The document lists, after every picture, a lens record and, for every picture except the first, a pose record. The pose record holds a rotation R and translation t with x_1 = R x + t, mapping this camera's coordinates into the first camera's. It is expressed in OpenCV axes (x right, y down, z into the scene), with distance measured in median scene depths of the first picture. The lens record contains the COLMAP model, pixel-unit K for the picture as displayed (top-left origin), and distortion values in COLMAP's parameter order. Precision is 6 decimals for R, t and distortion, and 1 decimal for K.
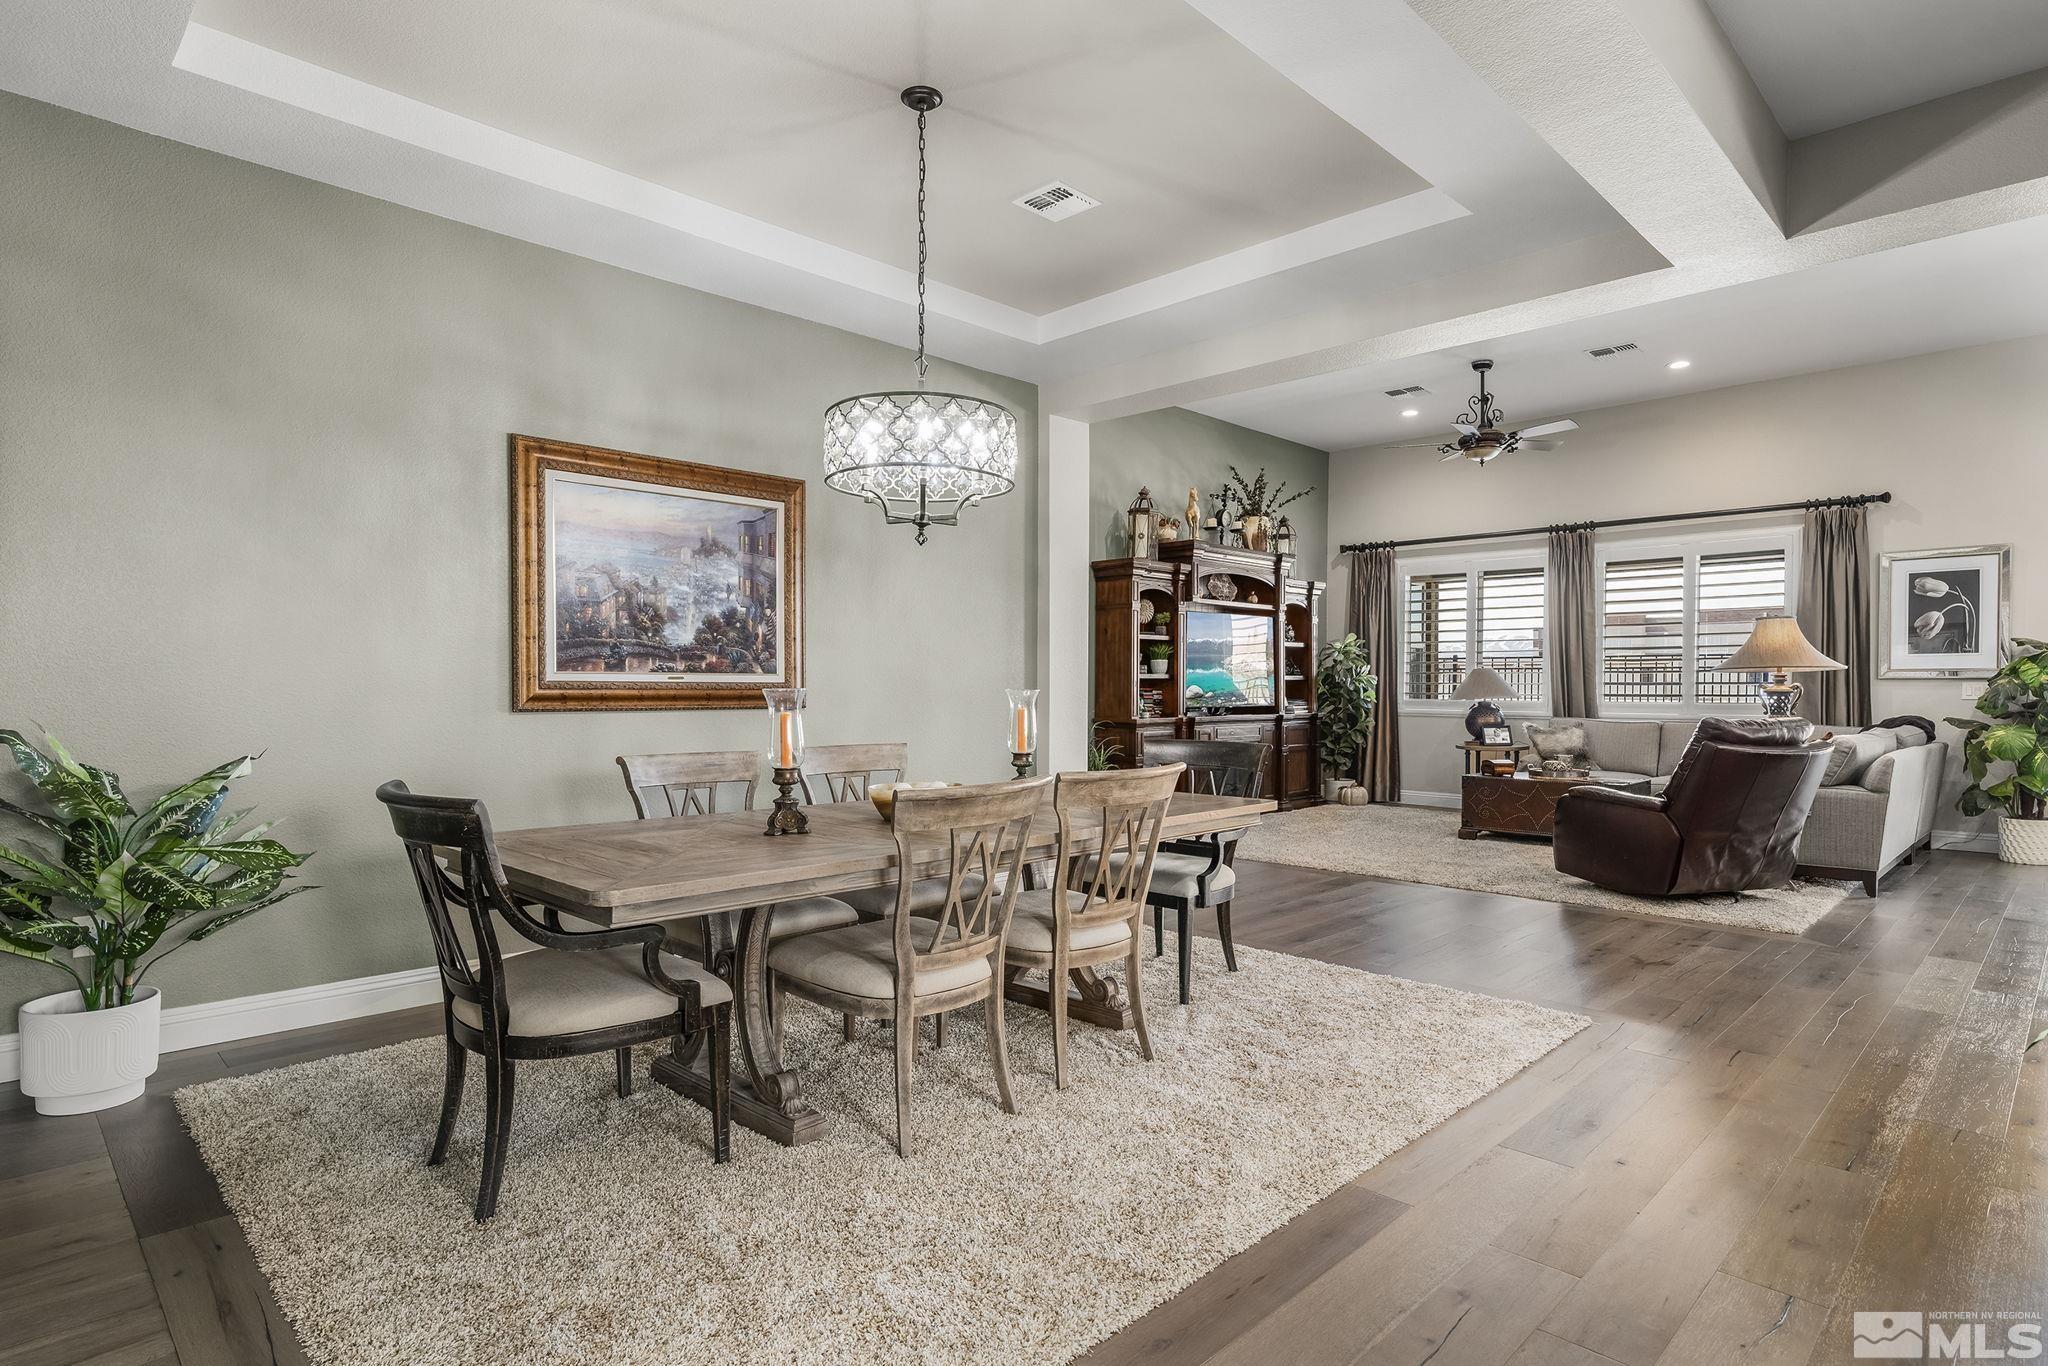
lens RADIAL K [[1078.9, 0, 1018.8], [0, 1078.9, 704.7], [0, 0, 1]] dist [-0.000146, -0.000774]
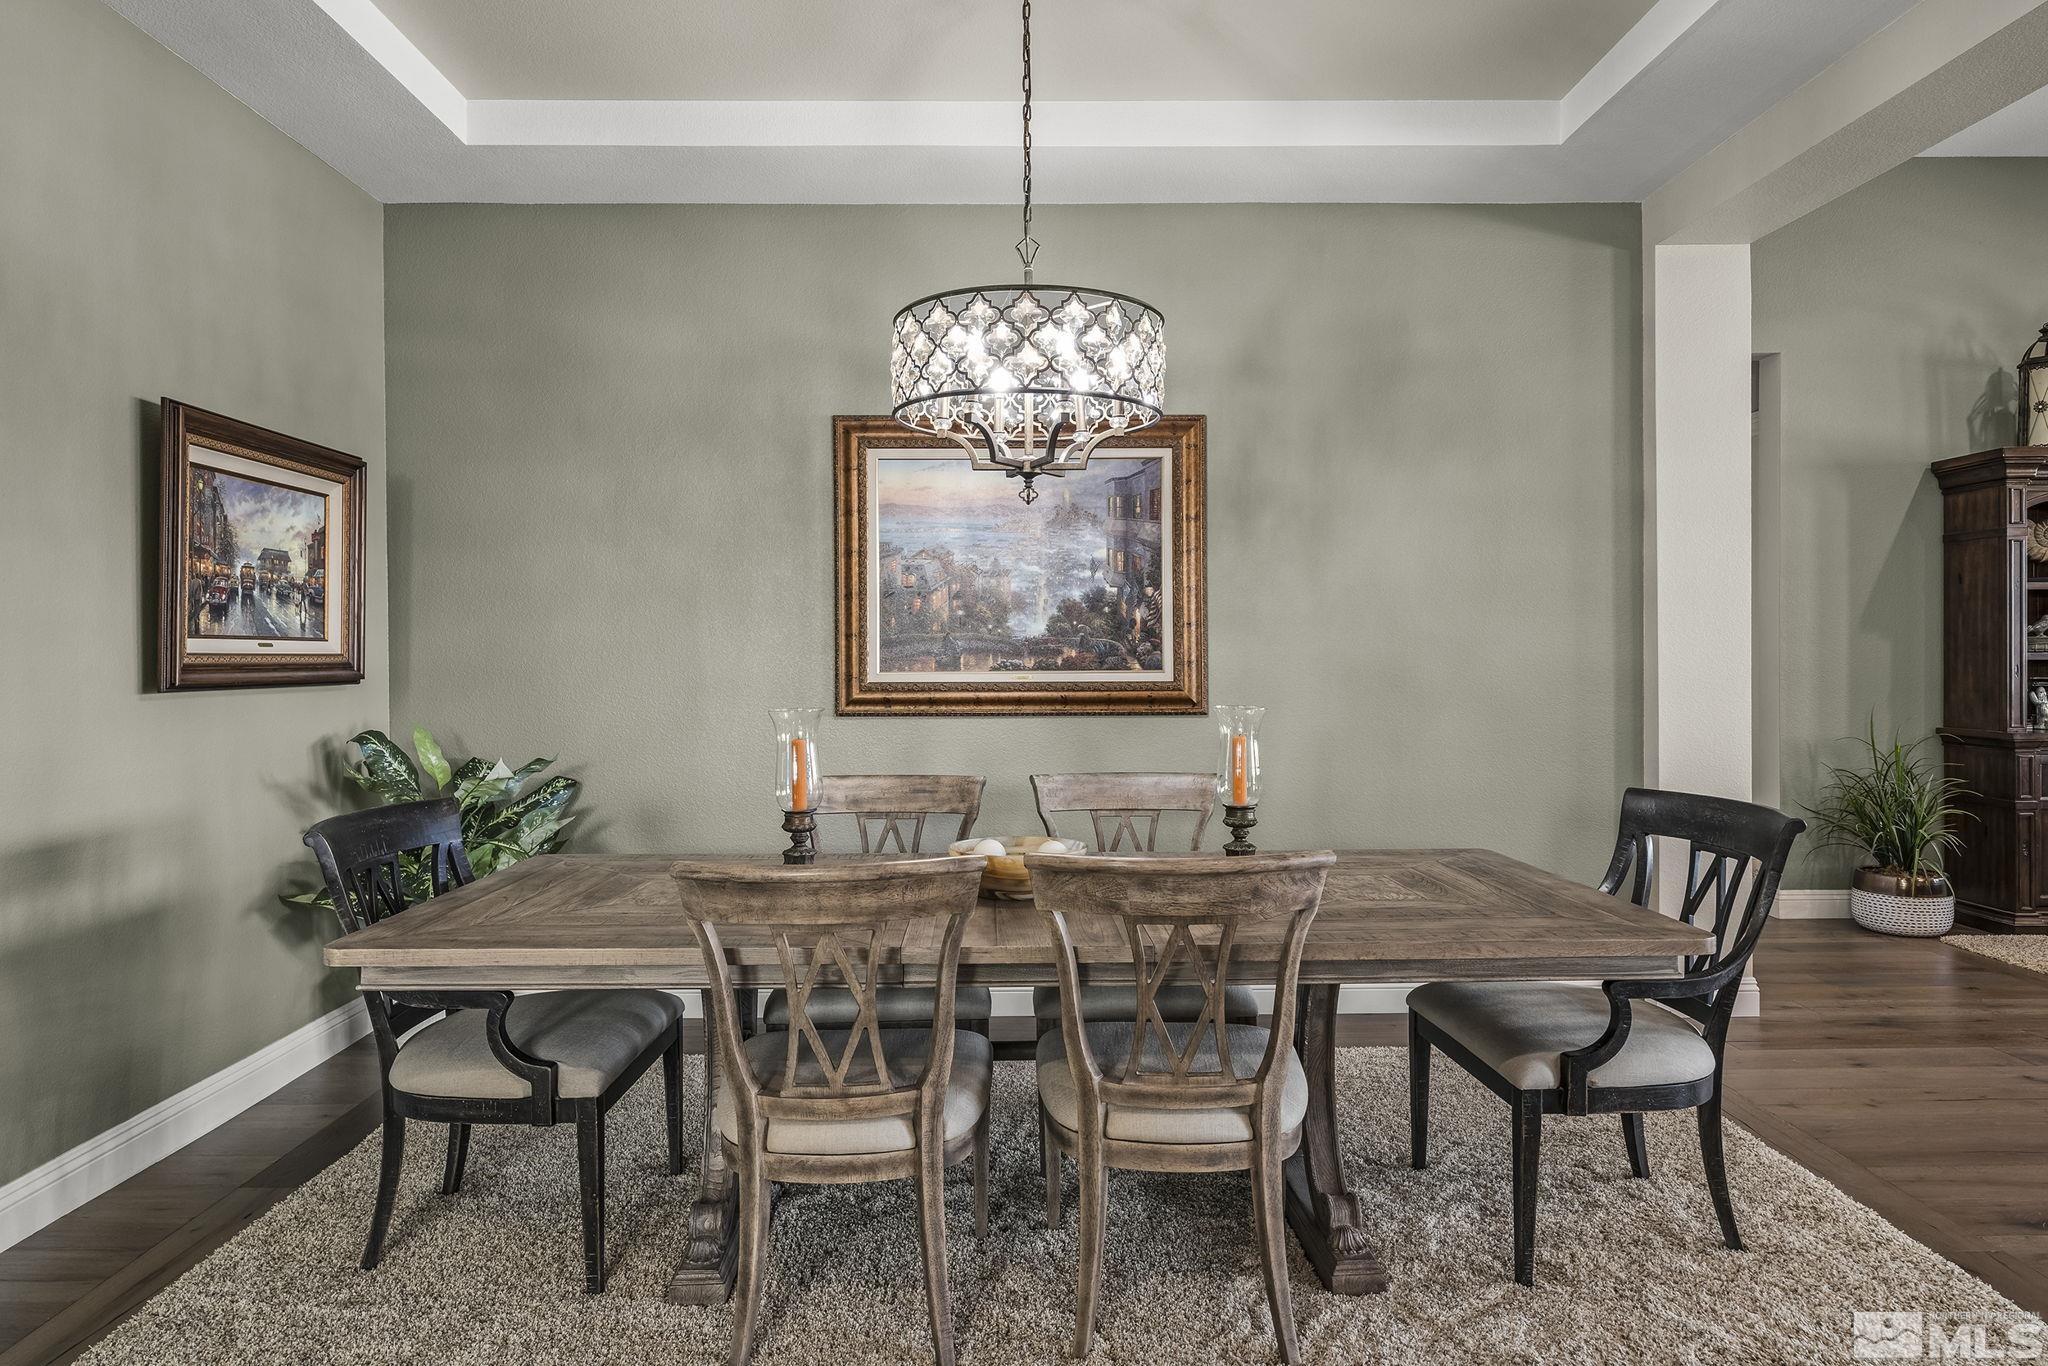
lens RADIAL K [[1263.6, 0, 1010.7], [0, 1263.6, 656.7], [0, 0, 1]] dist [0.000030, -0.001300]
pose [[0.717972, -0.006399, -0.696042, 0.329764], [-0.005035, 0.999884, -0.014387, -0.024982], [0.696053, 0.013834, 0.717857, 0.277005]]
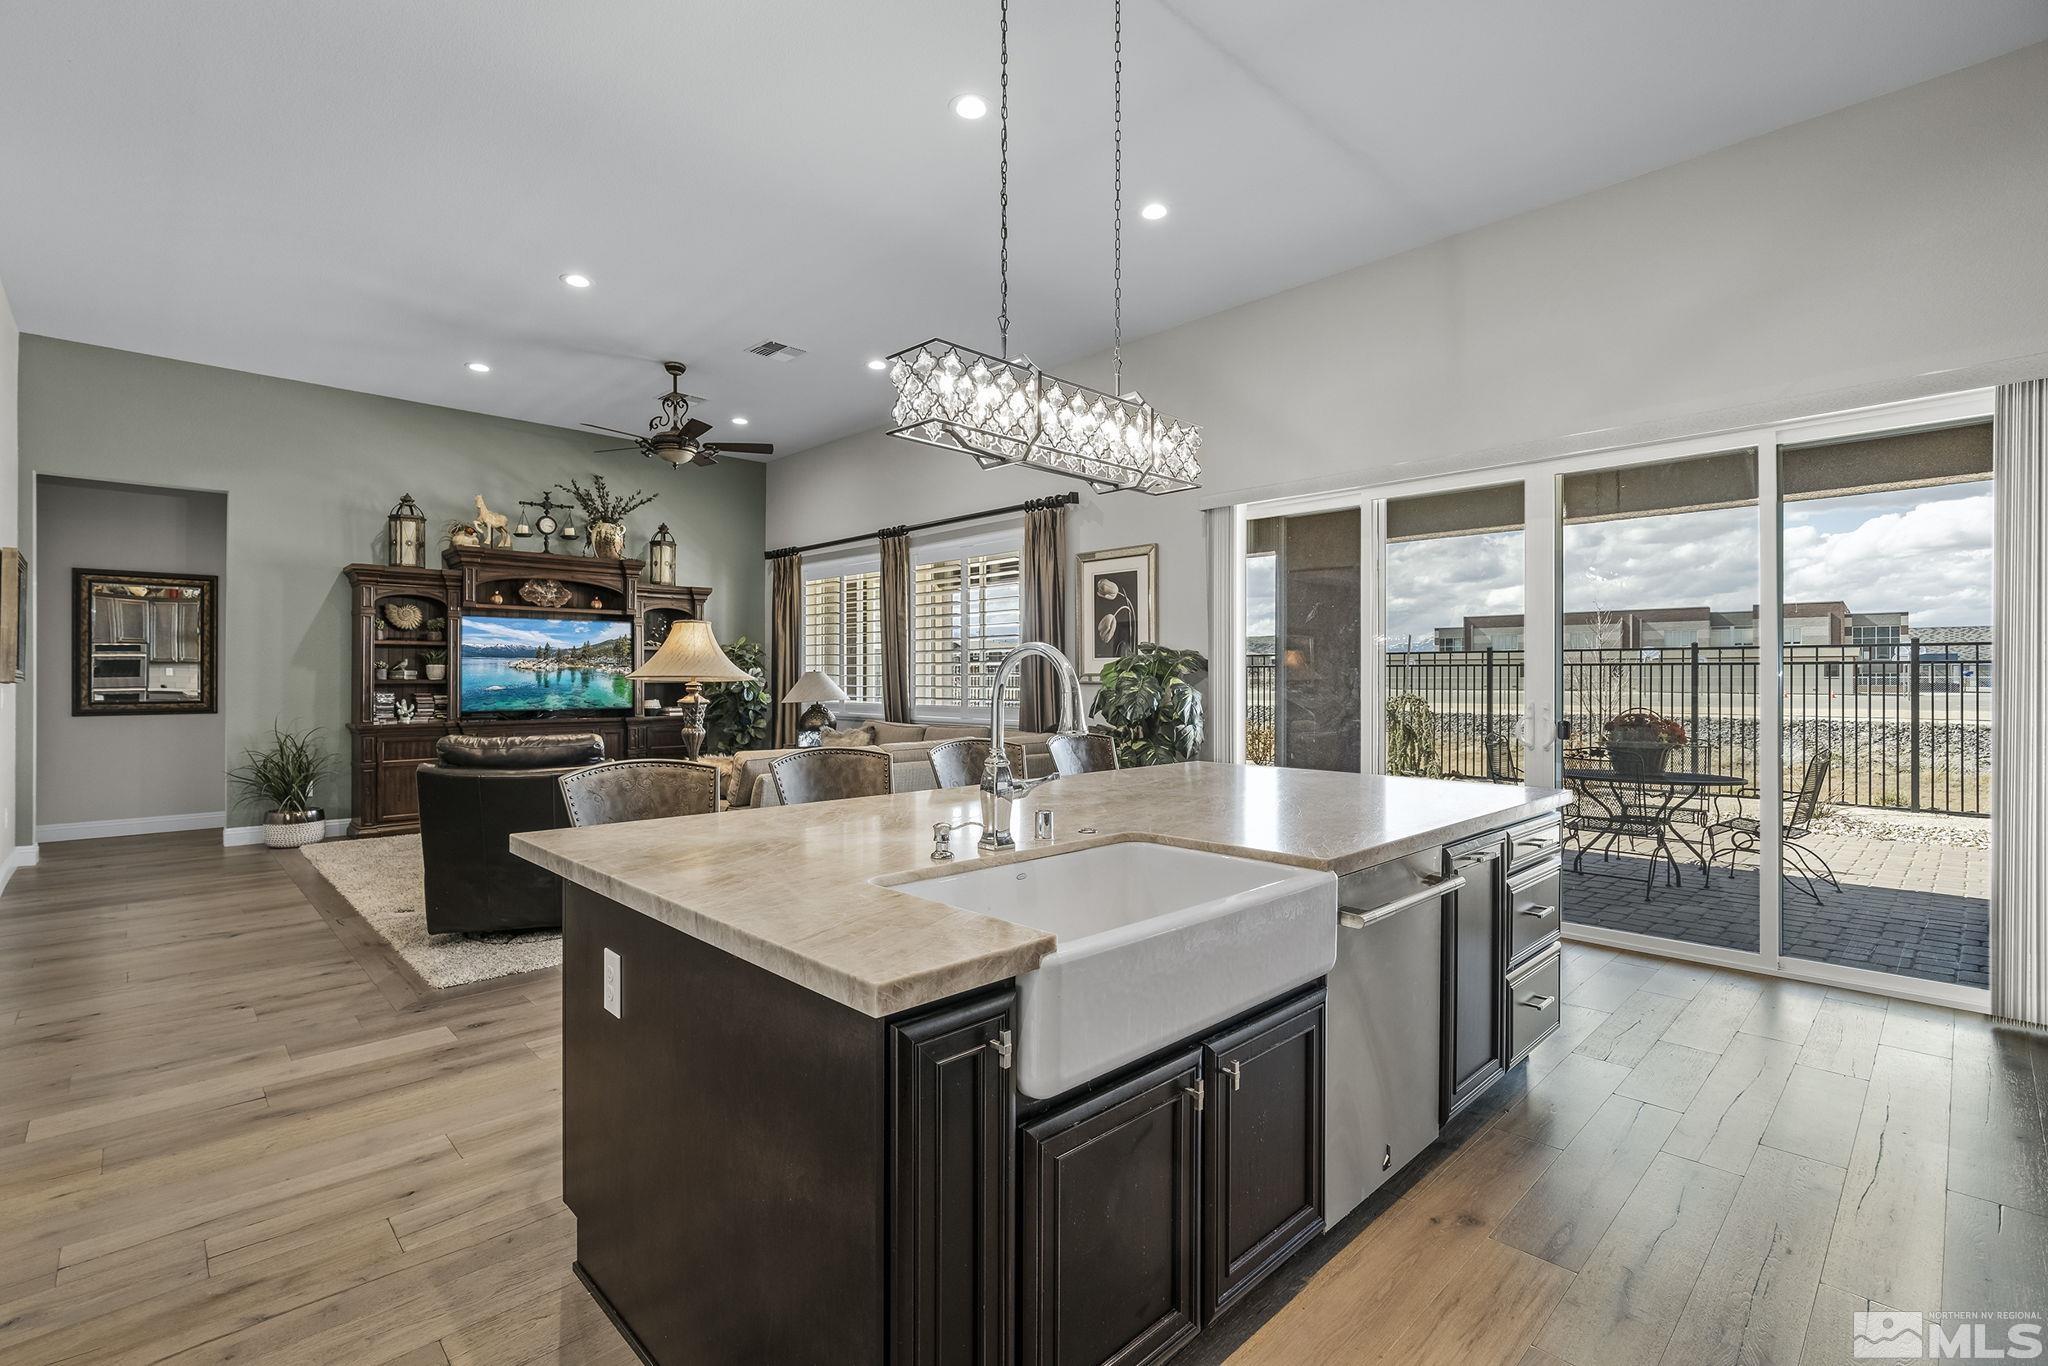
lens RADIAL K [[925.9, 0, 998.3], [0, 925.9, 660.7], [0, 0, 1]] dist [-0.000496, 0.000674]
pose [[0.999755, -0.003169, -0.021919, 1.234614], [0.002390, 0.999368, -0.035465, -0.025036], [0.022018, 0.035404, 0.999130, 0.272528]]
